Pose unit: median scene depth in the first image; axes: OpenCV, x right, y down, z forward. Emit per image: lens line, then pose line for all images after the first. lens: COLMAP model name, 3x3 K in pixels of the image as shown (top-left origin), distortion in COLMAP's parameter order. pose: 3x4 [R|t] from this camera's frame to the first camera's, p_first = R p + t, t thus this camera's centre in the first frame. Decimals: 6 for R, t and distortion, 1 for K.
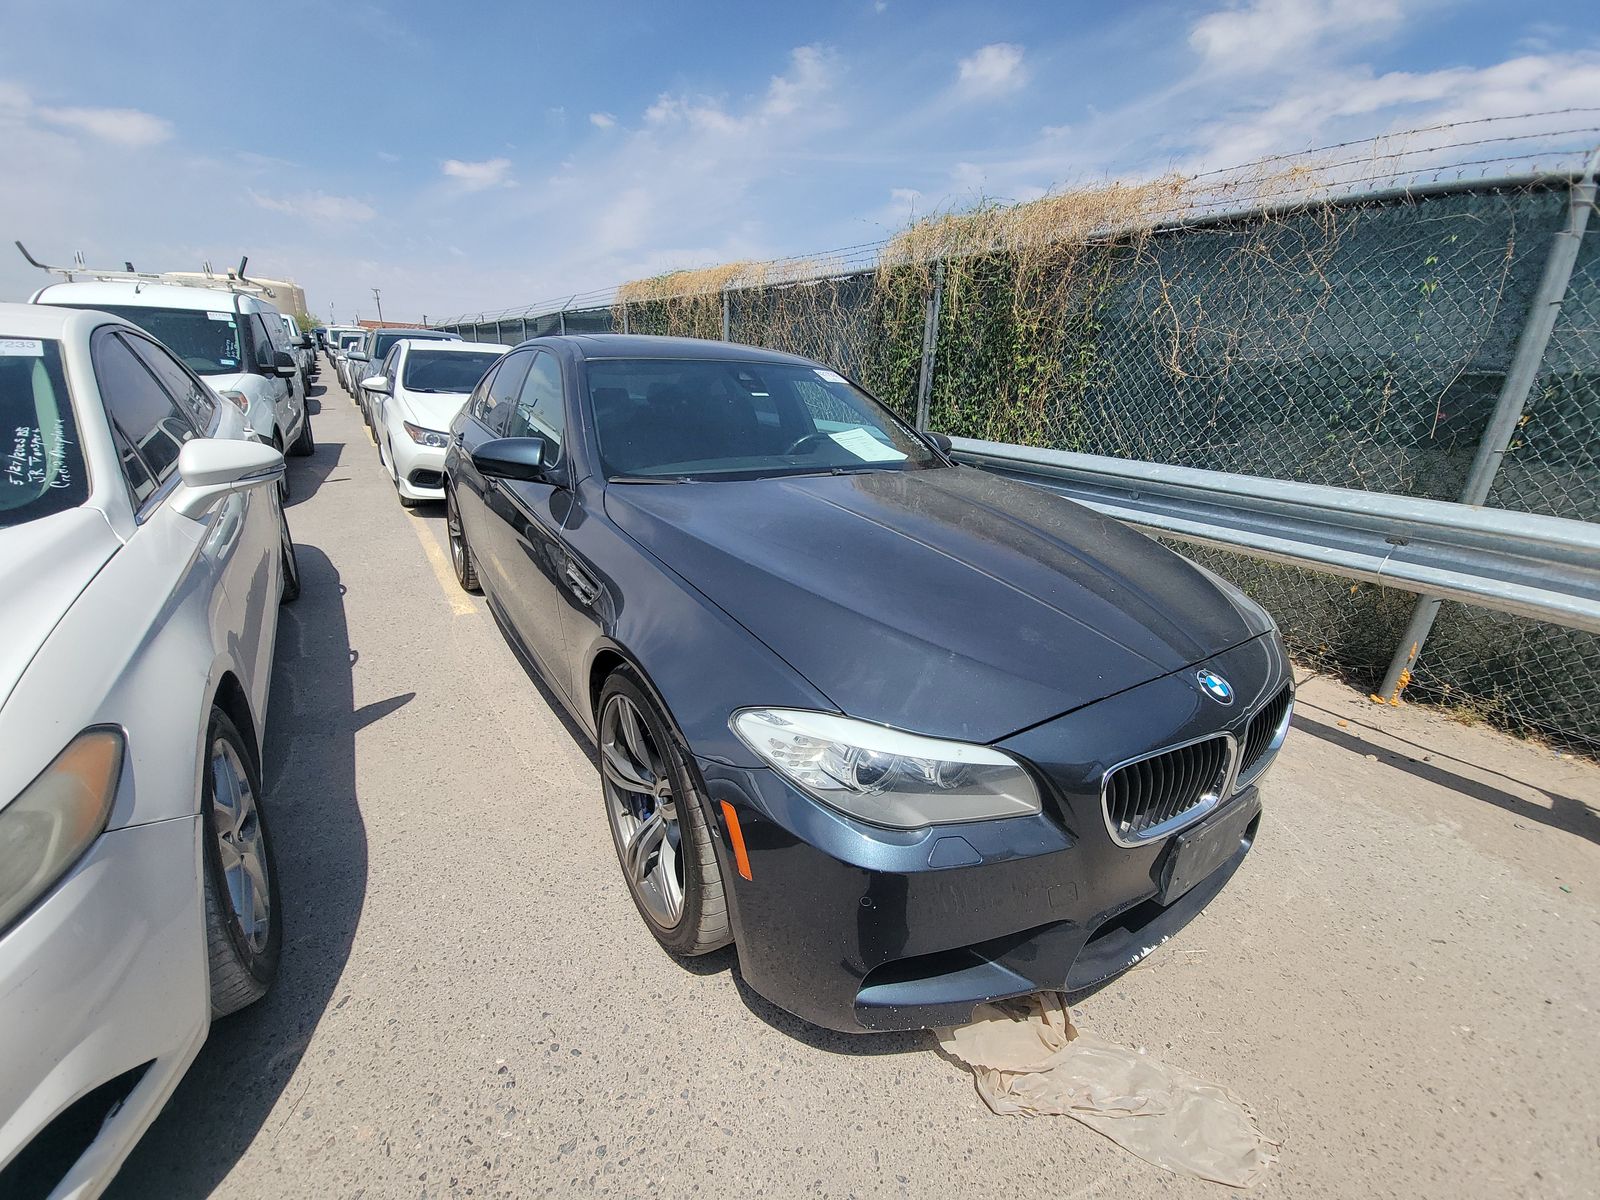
lens RADIAL K [[664.7, 0, 798.8], [0, 664.7, 598.0], [0, 0, 1]] dist [0.012266, -0.012877]
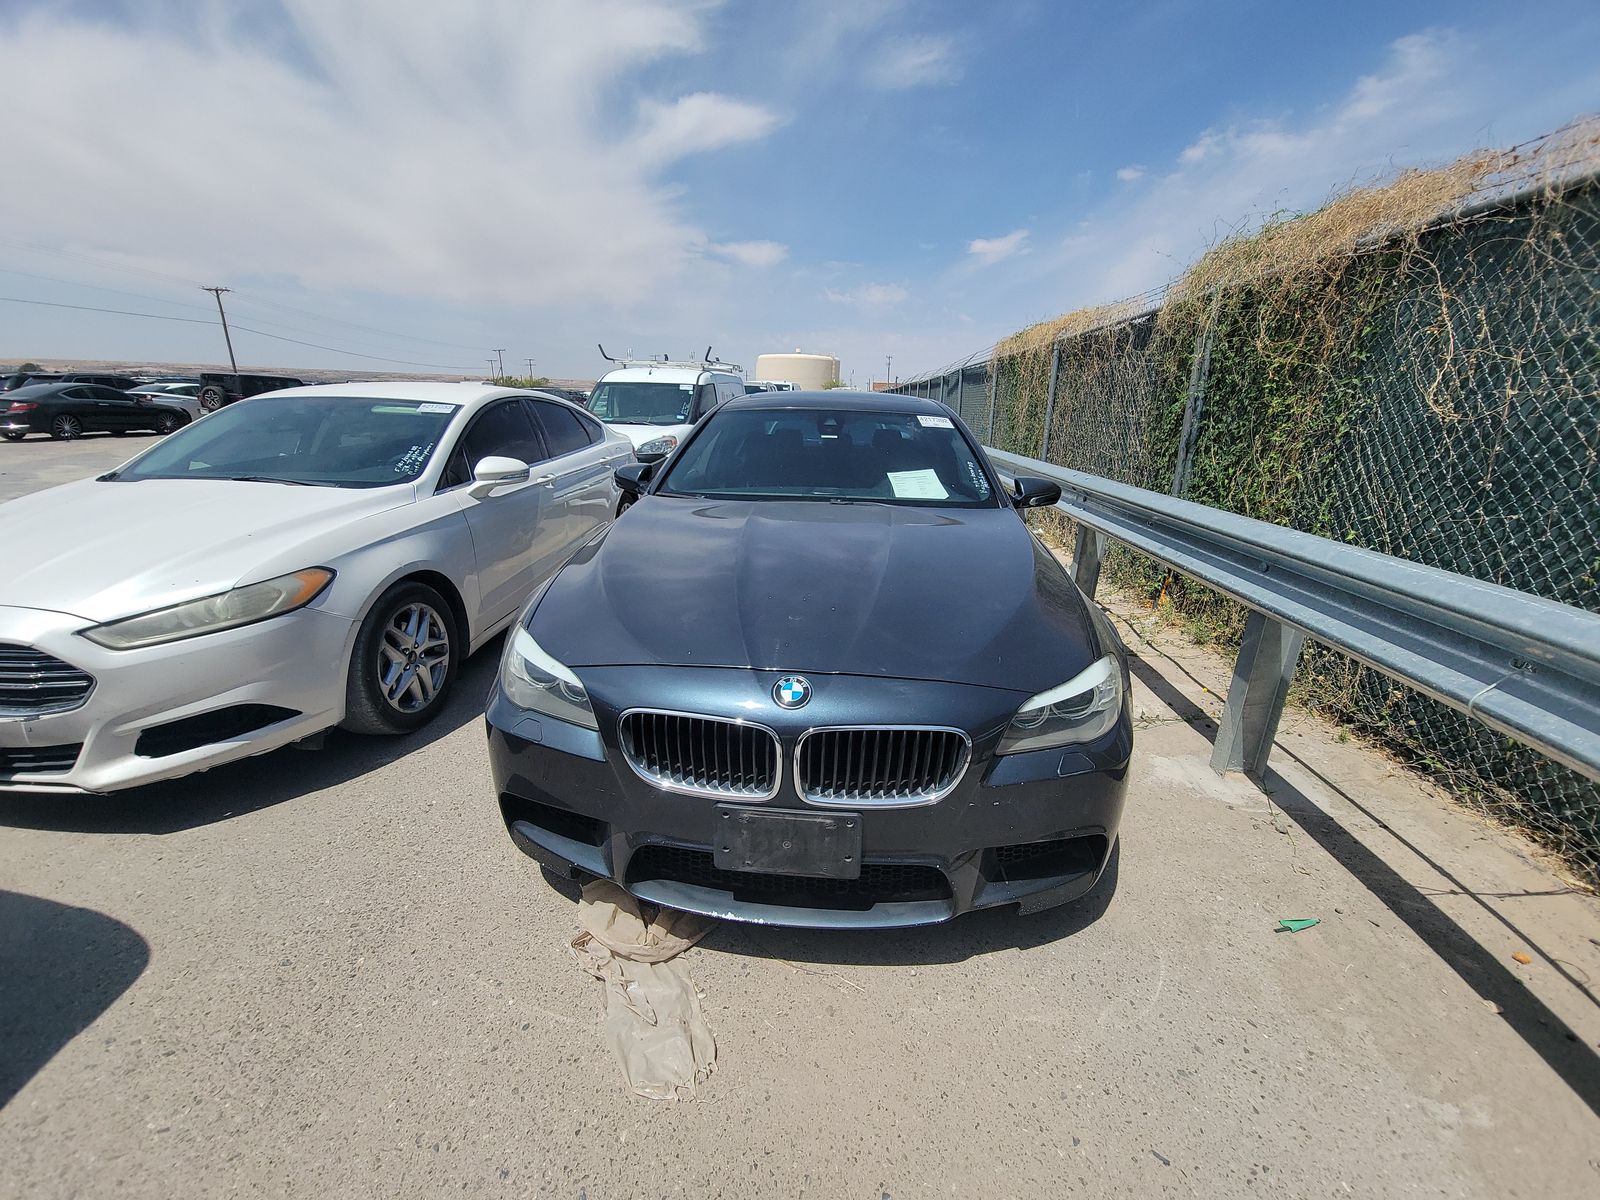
lens RADIAL K [[664.7, 0, 798.8], [0, 664.7, 598.0], [0, 0, 1]] dist [0.012266, -0.012877]
pose [[0.775269, 0.152643, -0.612910, 0.319025], [-0.195706, 0.980657, -0.003320, -0.003809], [0.600547, 0.122524, 0.790146, 0.028944]]
